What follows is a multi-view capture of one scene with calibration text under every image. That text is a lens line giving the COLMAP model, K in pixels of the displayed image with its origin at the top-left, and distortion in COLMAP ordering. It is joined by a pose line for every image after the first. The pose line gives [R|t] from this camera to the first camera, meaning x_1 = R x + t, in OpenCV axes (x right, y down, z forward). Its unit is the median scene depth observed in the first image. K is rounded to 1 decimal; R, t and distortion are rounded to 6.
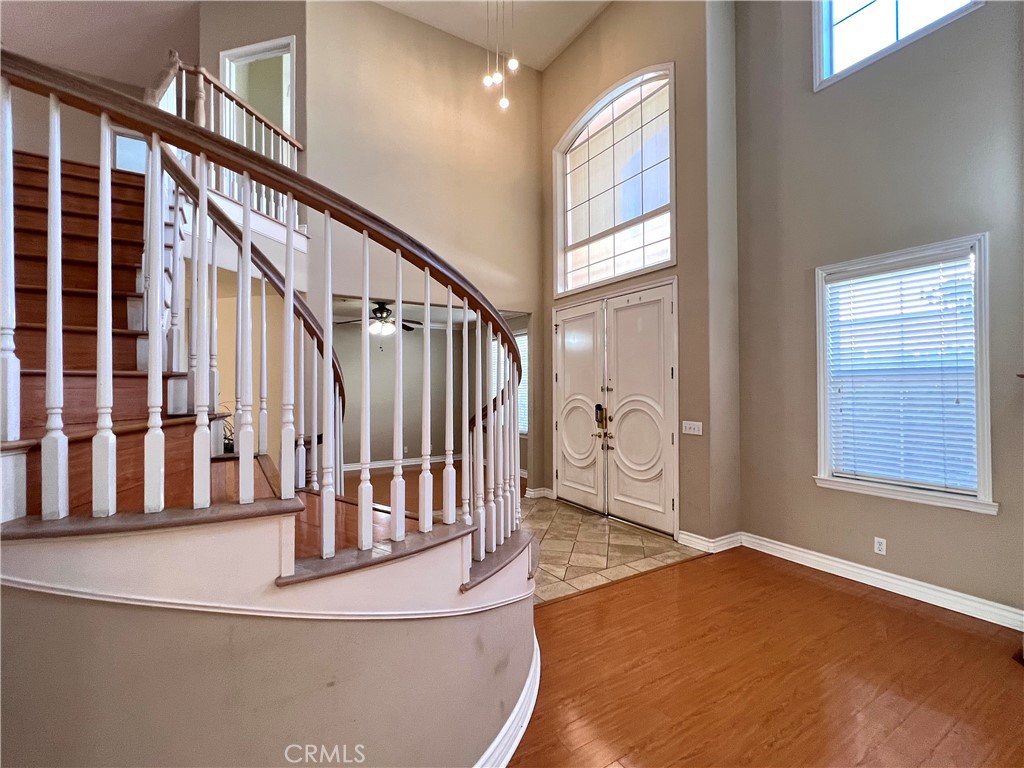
lens RADIAL K [[454.2, 0, 511.5], [0, 454.2, 380.3], [0, 0, 1]] dist [-0.005313, 0.001249]
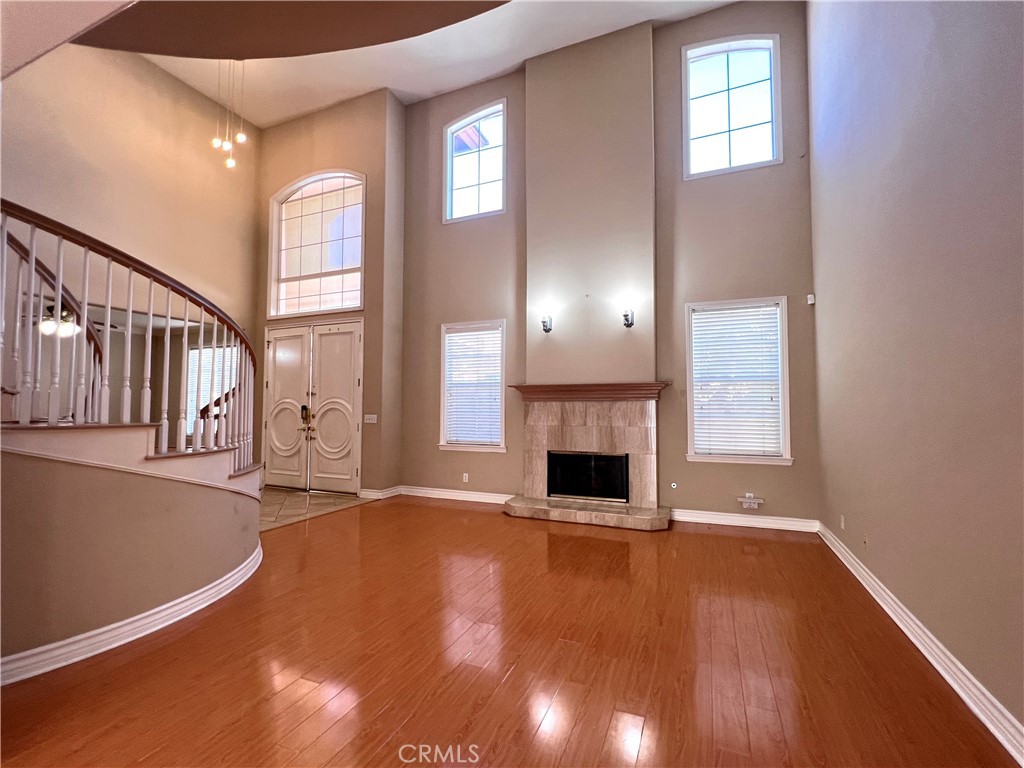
lens RADIAL K [[454.2, 0, 510.0], [0, 454.2, 387.3], [0, 0, 1]] dist [-0.005313, 0.001249]
pose [[0.815471, 0.031392, 0.577946, -0.086818], [-0.015909, 0.999367, -0.031834, 0.035144], [-0.578579, 0.016766, 0.815454, -0.437259]]
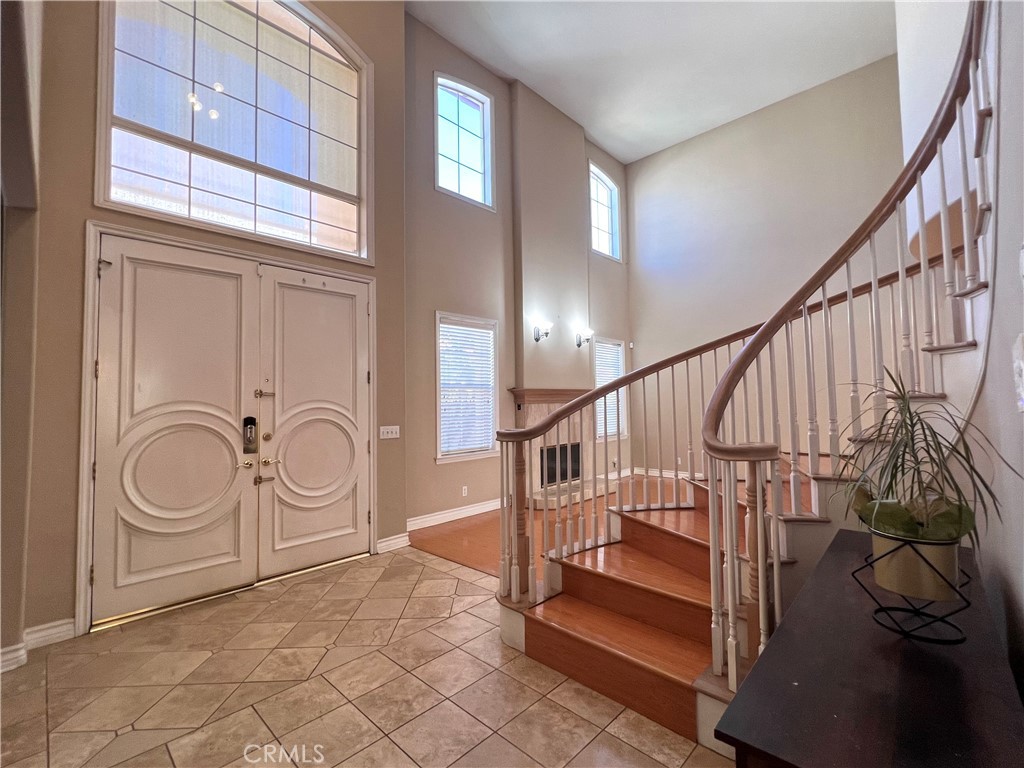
lens RADIAL K [[454.2, 0, 510.0], [0, 454.2, 382.0], [0, 0, 1]] dist [-0.005313, 0.001249]
pose [[-0.245797, 0.054819, 0.967770, -0.578077], [0.003767, 0.998446, -0.055600, 0.043341], [-0.969314, -0.010021, -0.245622, 0.862420]]
